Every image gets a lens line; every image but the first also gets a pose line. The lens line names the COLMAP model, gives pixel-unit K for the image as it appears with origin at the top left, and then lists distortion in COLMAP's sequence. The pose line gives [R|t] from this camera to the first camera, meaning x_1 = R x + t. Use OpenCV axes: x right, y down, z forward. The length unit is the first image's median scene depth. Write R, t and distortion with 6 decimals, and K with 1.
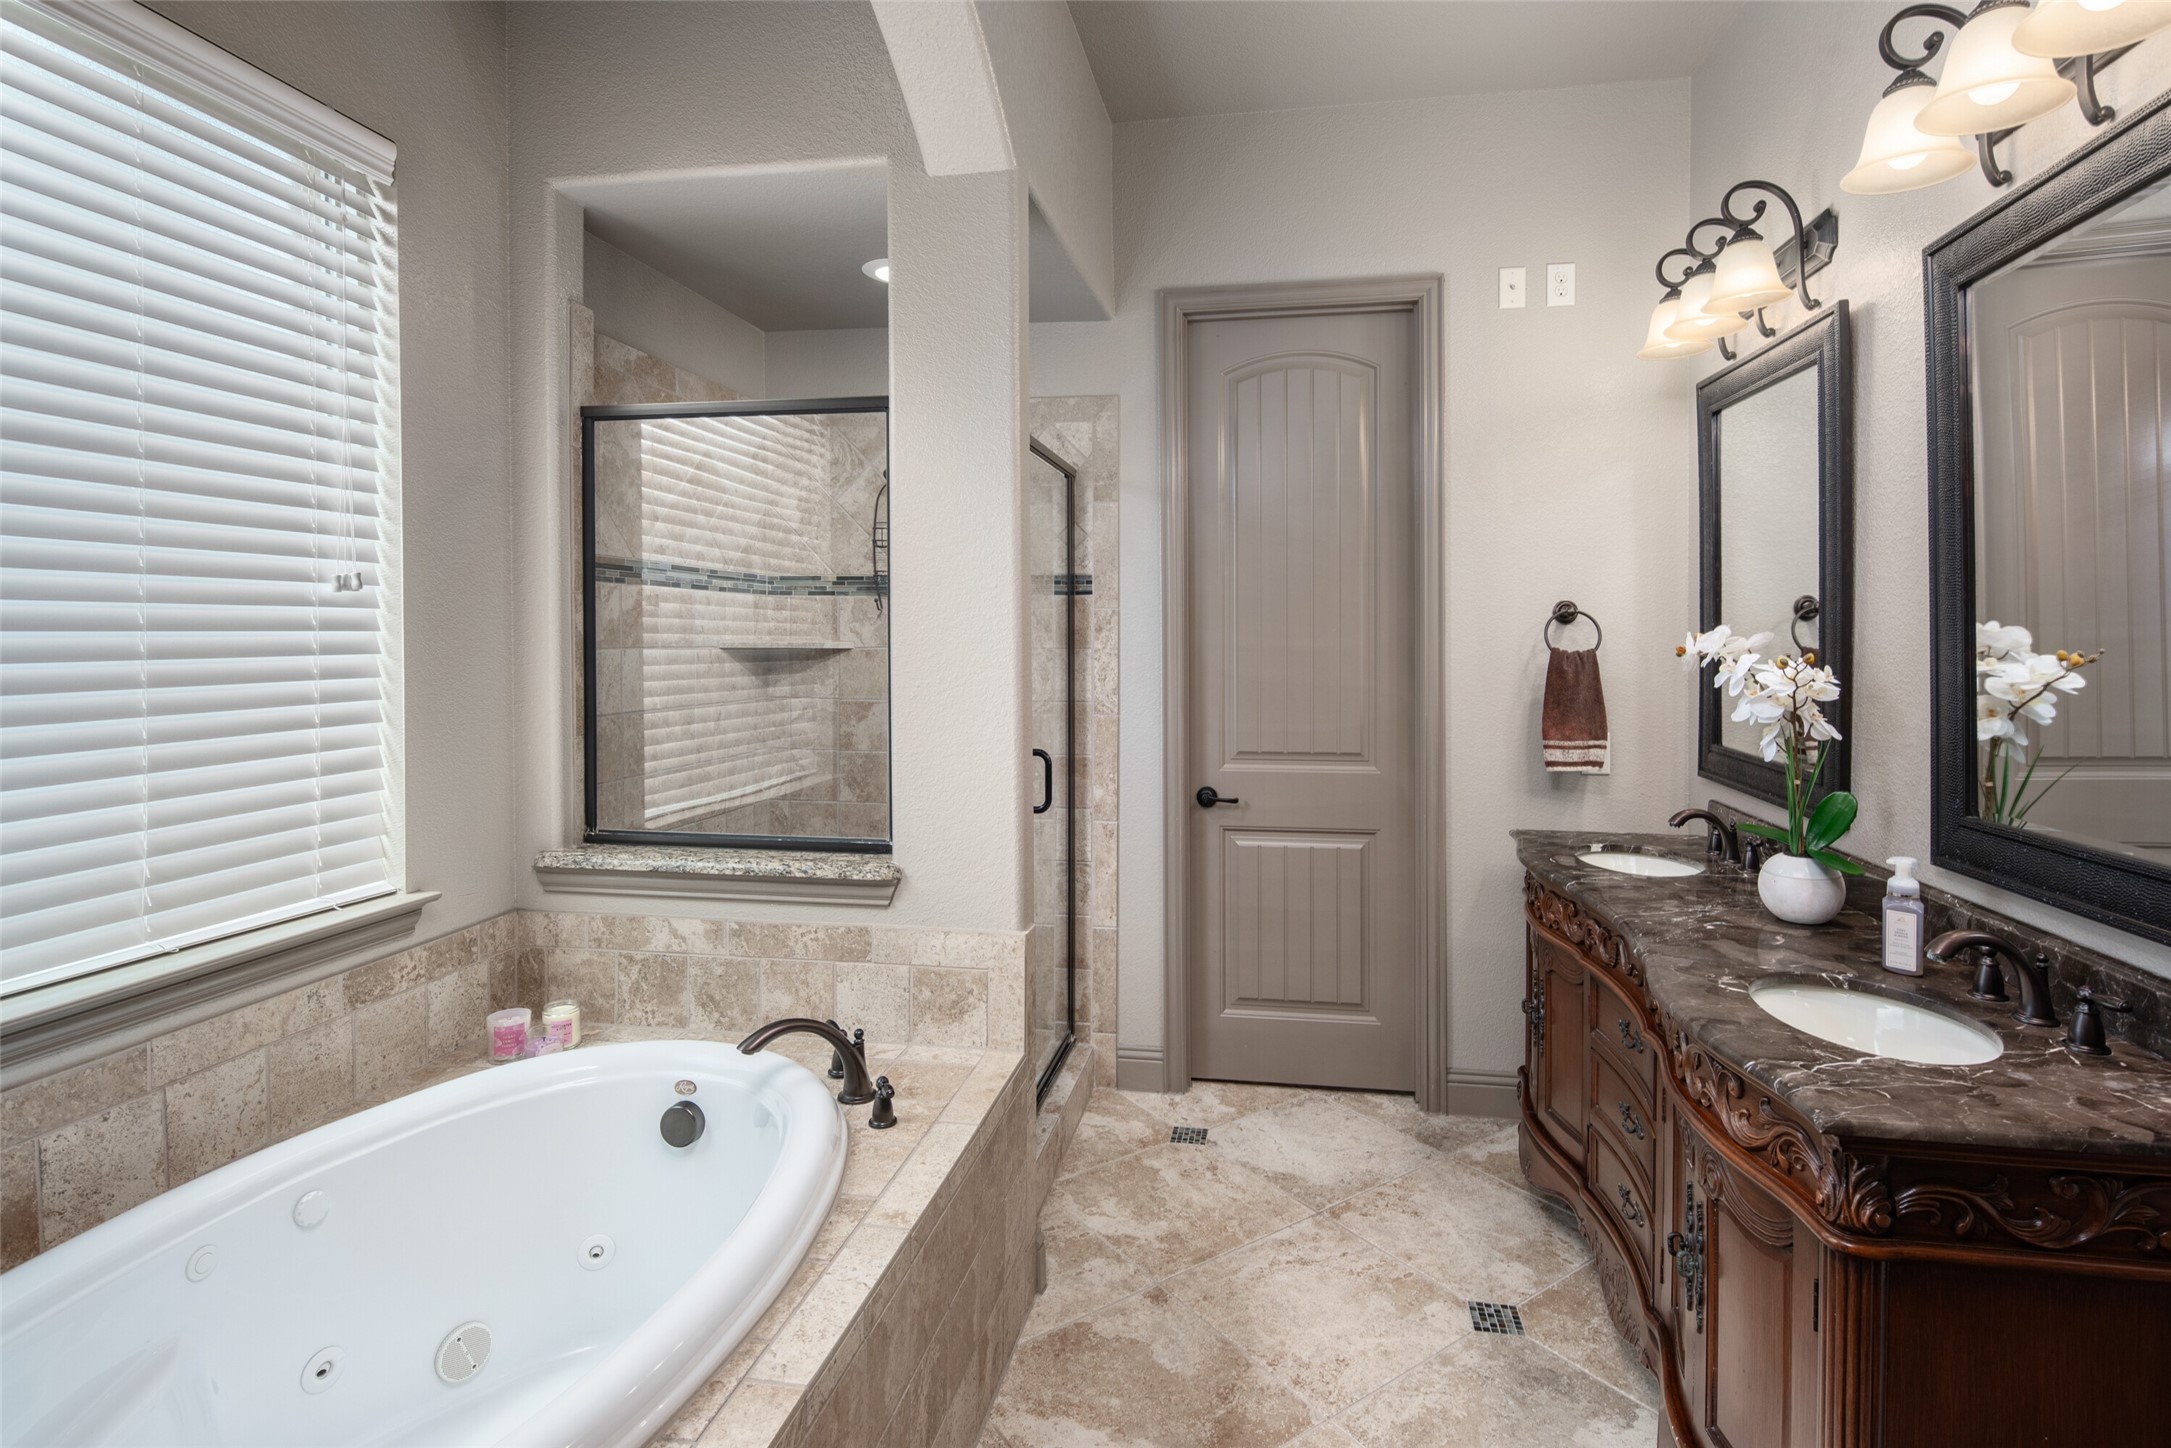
lens RADIAL K [[1061.9, 0, 1094.5], [0, 1061.9, 655.5], [0, 0, 1]] dist [0.000612, -0.002524]
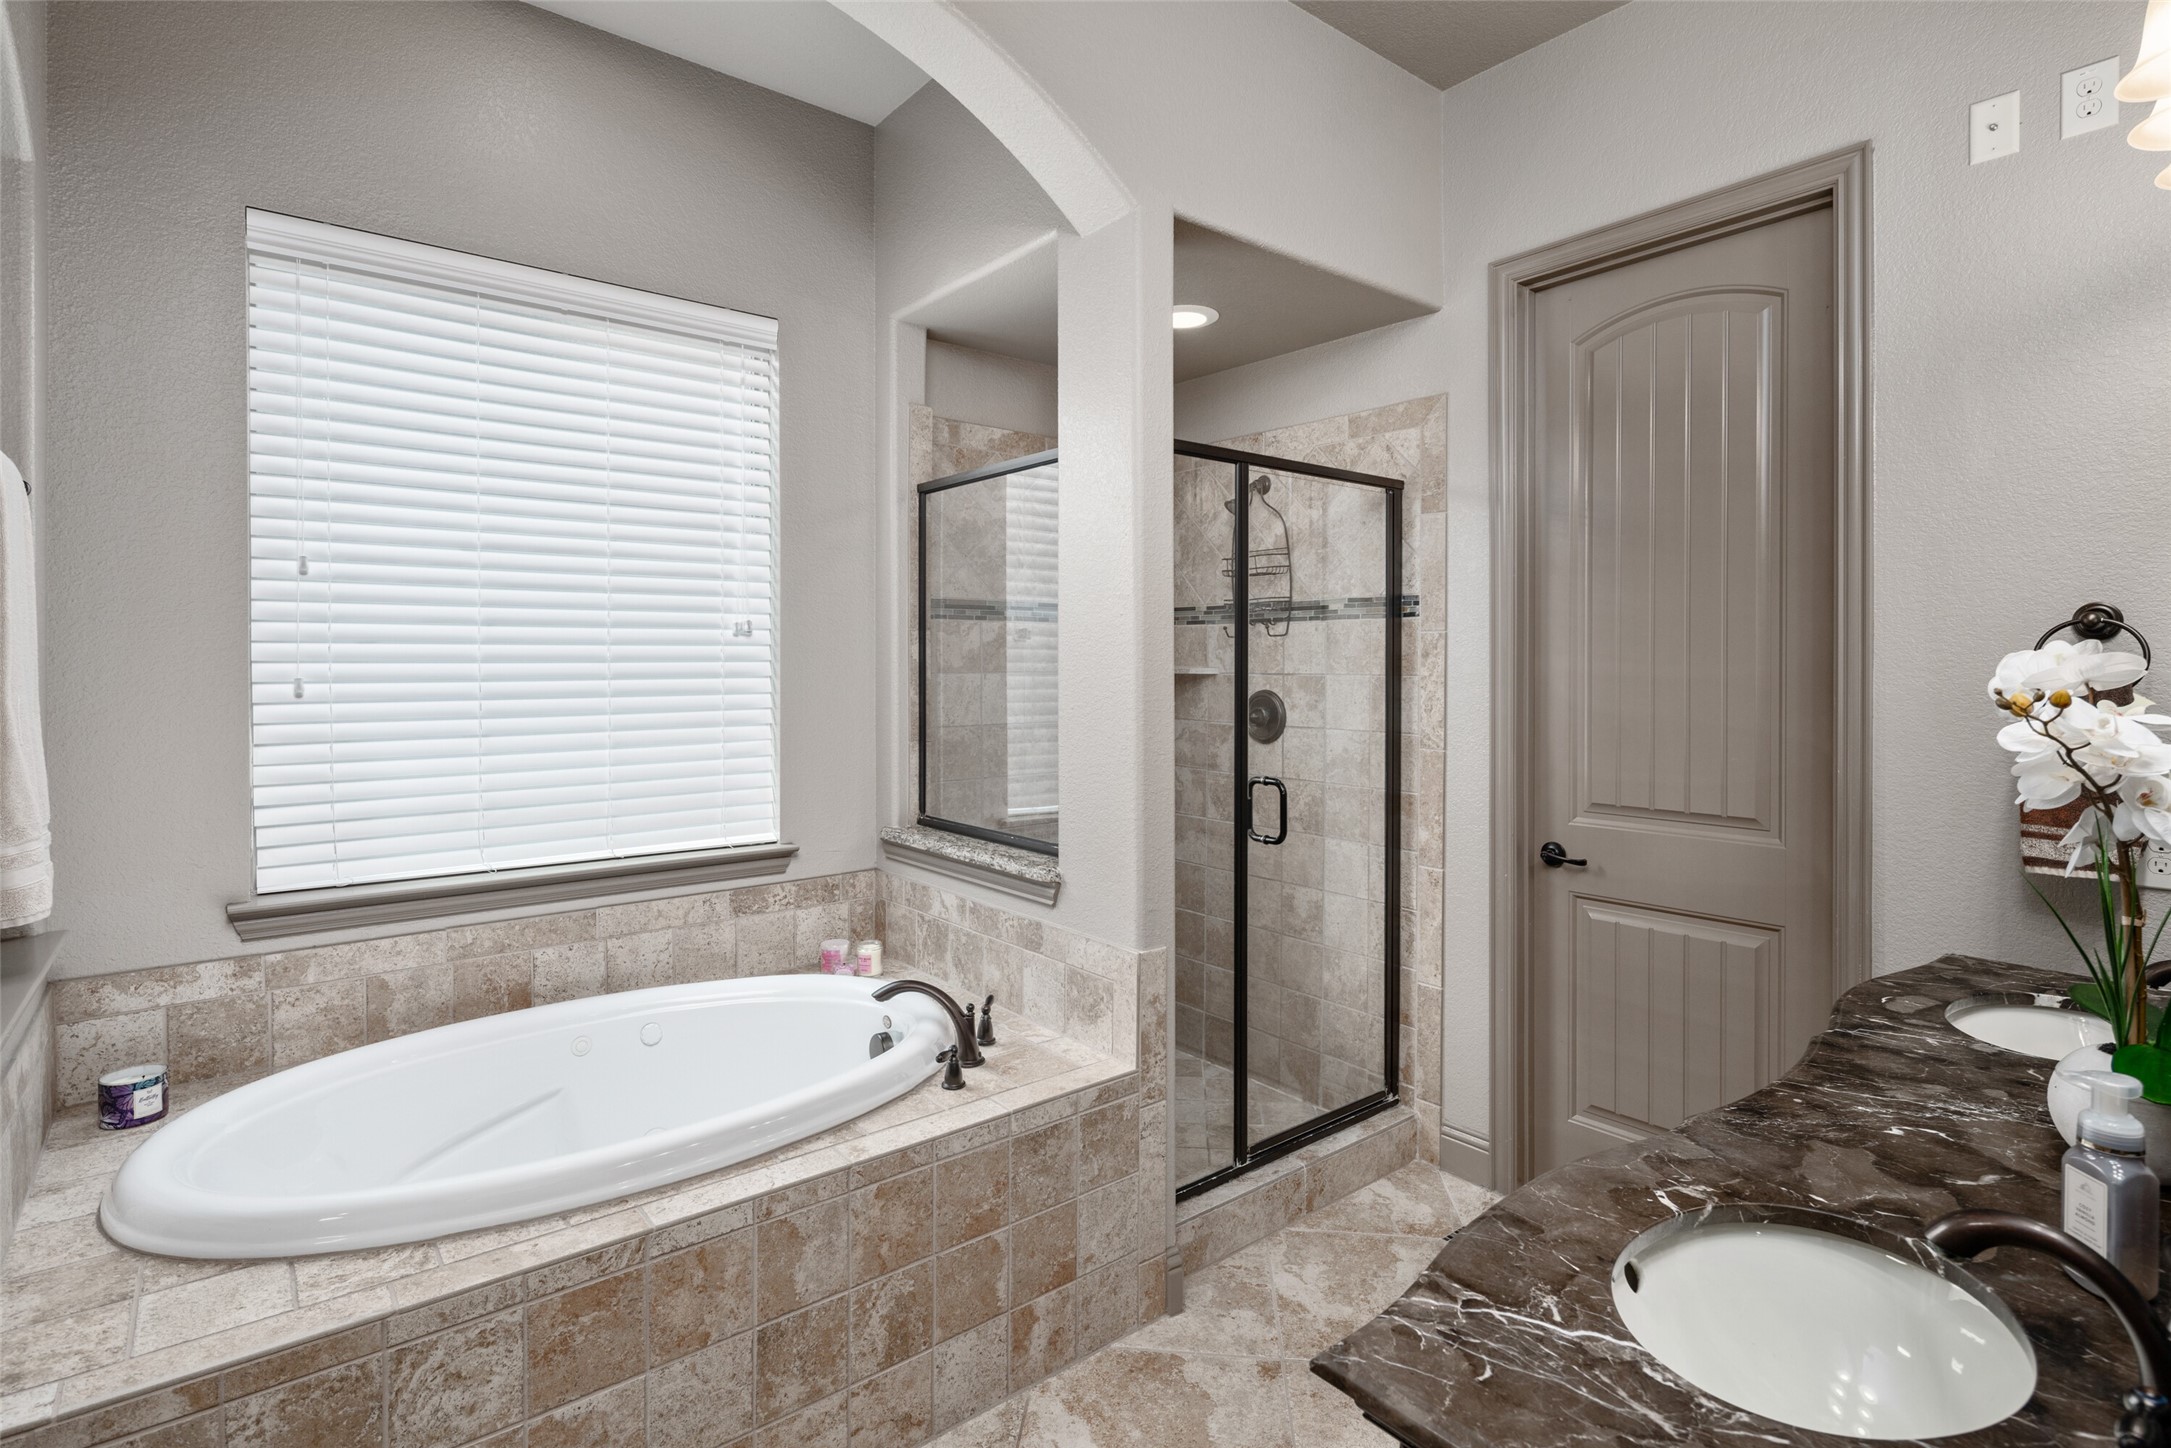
lens RADIAL K [[1042.6, 0, 1081.1], [0, 1042.6, 679.2], [0, 0, 1]] dist [0.003064, -0.000535]
pose [[0.749072, 0.008175, -0.662439, 0.472454], [-0.010014, 0.999949, 0.001018, -0.002097], [0.662413, 0.005871, 0.749116, 0.175574]]
